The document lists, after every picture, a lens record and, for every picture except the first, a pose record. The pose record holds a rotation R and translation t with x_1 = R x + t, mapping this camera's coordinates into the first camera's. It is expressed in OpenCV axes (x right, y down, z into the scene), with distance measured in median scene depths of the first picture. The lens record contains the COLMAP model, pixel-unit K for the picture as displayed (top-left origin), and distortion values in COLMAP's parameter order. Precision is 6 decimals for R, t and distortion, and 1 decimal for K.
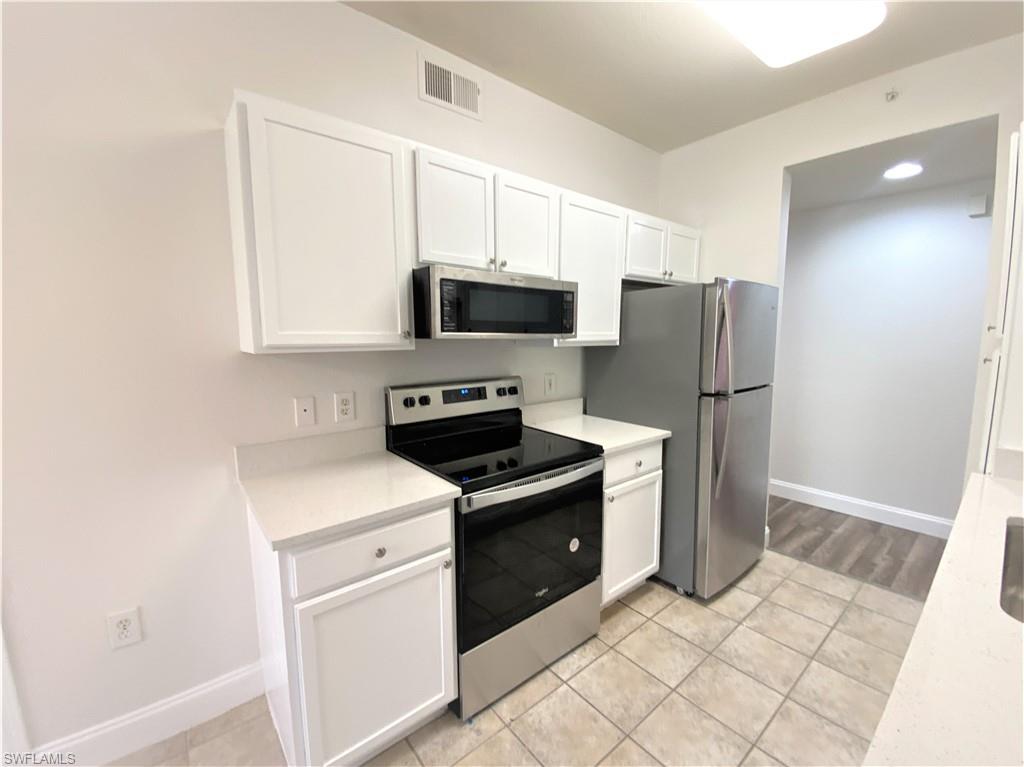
lens RADIAL K [[419.7, 0, 513.3], [0, 419.7, 382.5], [0, 0, 1]] dist [0.023375, -0.020779]
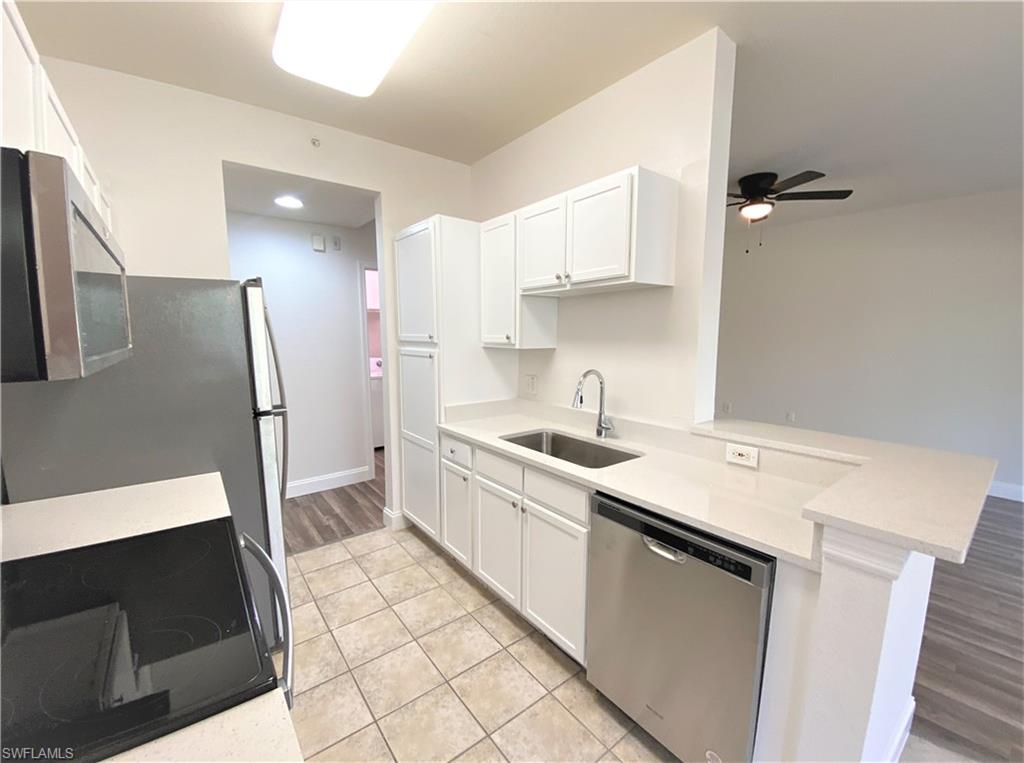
lens RADIAL K [[423.4, 0, 505.0], [0, 423.4, 381.5], [0, 0, 1]] dist [0.000229, -0.009105]
pose [[0.041986, -0.113242, 0.992680, -0.394767], [0.117537, 0.987217, 0.107647, -0.074848], [-0.992181, 0.112157, 0.054759, 0.502883]]
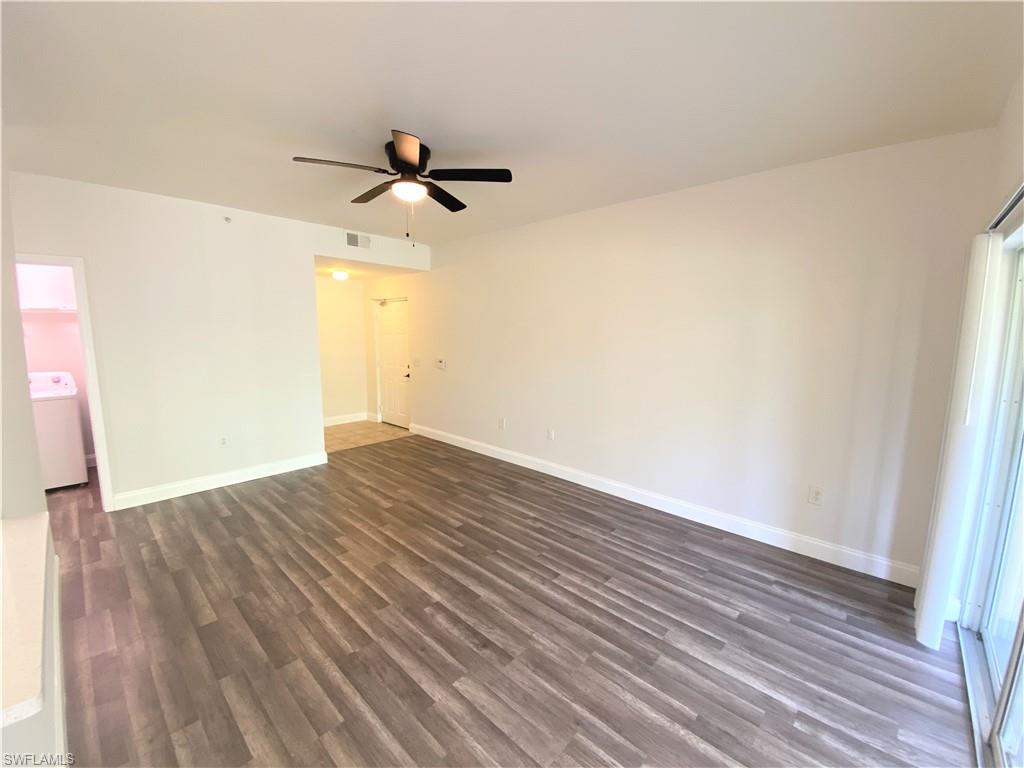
lens RADIAL K [[419.7, 0, 513.3], [0, 419.7, 383.0], [0, 0, 1]] dist [0.023375, -0.020779]
pose [[-0.130009, -0.125317, 0.983562, 0.004696], [0.110983, 0.983907, 0.140032, -0.007541], [-0.985282, 0.127364, -0.114008, -0.619652]]
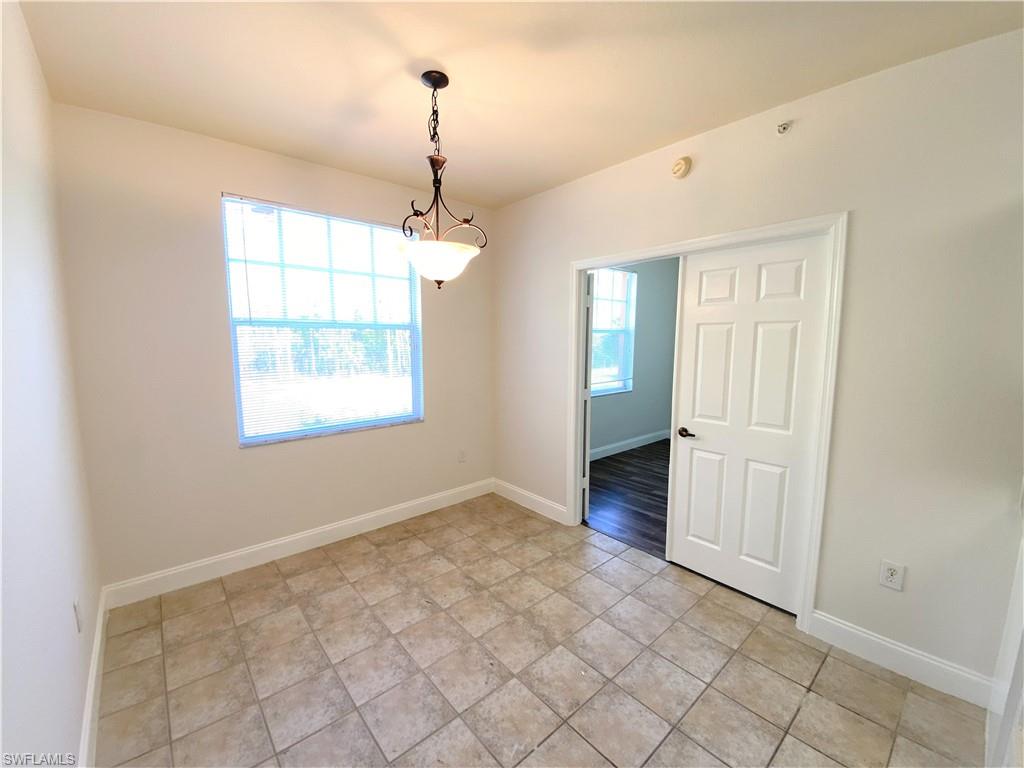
lens RADIAL K [[419.7, 0, 513.3], [0, 419.7, 383.0], [0, 0, 1]] dist [0.023375, -0.020779]
pose [[0.030792, 0.120147, -0.992278, 0.239961], [-0.123922, 0.985549, 0.115487, -0.032388], [0.991814, 0.119410, 0.045235, -0.270326]]
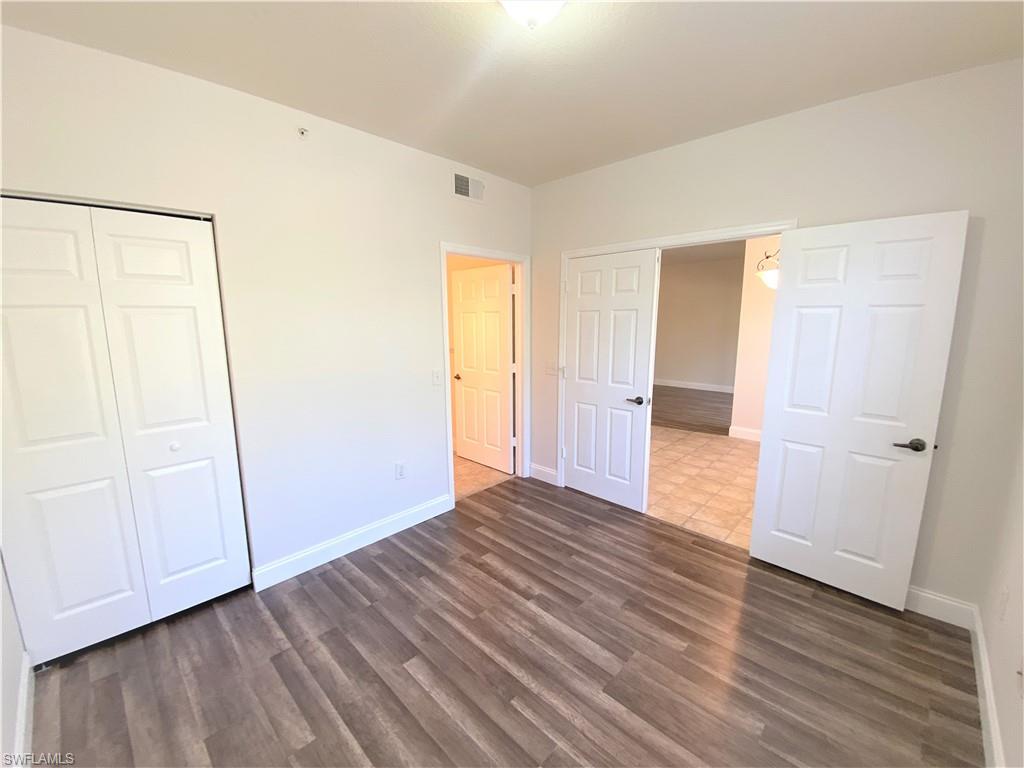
lens RADIAL K [[419.7, 0, 513.3], [0, 419.7, 383.0], [0, 0, 1]] dist [0.023375, -0.020779]
pose [[-0.118684, -0.145699, 0.982184, -2.681039], [0.118640, 0.980008, 0.159712, -0.167310], [-0.985819, 0.135482, -0.099026, 1.031715]]
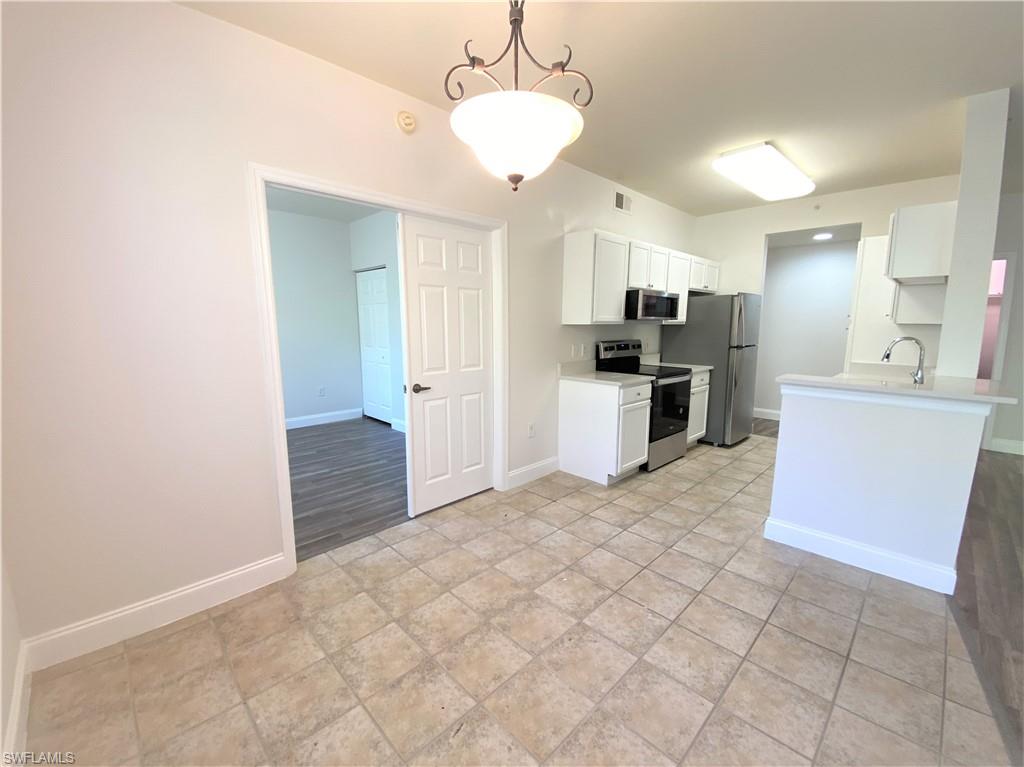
lens RADIAL K [[419.7, 0, 513.3], [0, 419.7, 382.5], [0, 0, 1]] dist [0.023375, -0.020779]
pose [[0.996016, -0.004607, 0.089060, -0.906316], [0.002100, 0.999600, 0.028218, 0.157086], [-0.089154, -0.027919, 0.995626, -1.116904]]
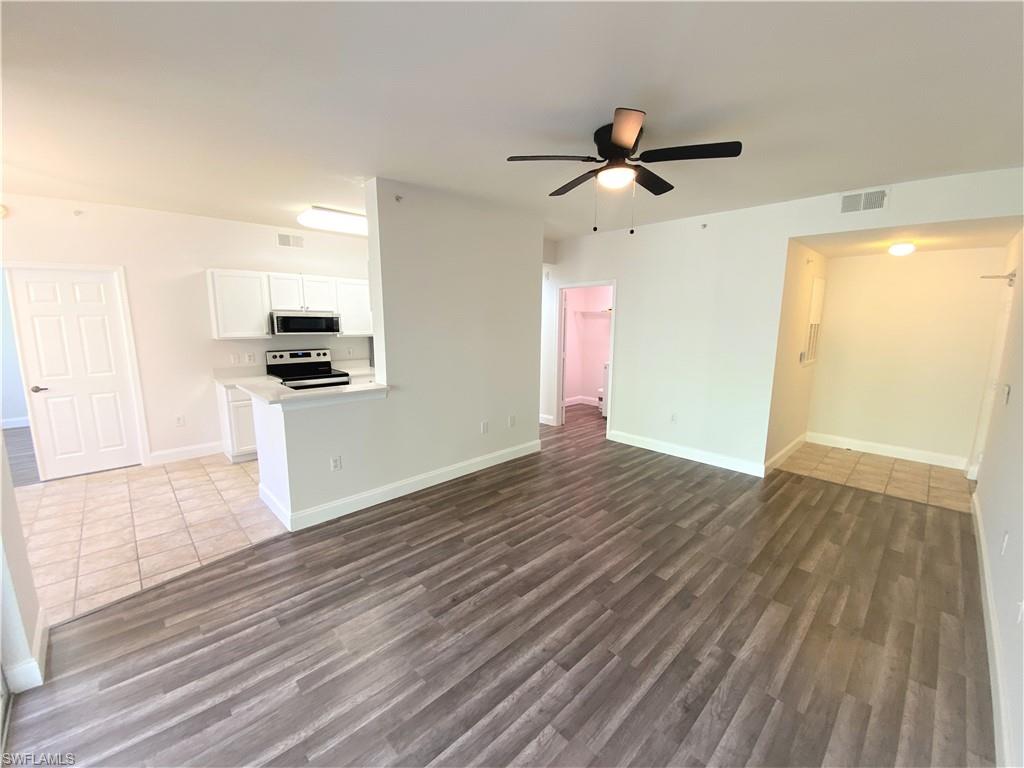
lens RADIAL K [[412.2, 0, 506.2], [0, 412.2, 382.0], [0, 0, 1]] dist [0.022783, -0.019587]
pose [[0.997728, -0.002332, 0.067329, 1.061504], [-0.000273, 0.999252, 0.038667, 0.103528], [-0.067368, -0.038598, 0.996981, -1.790448]]
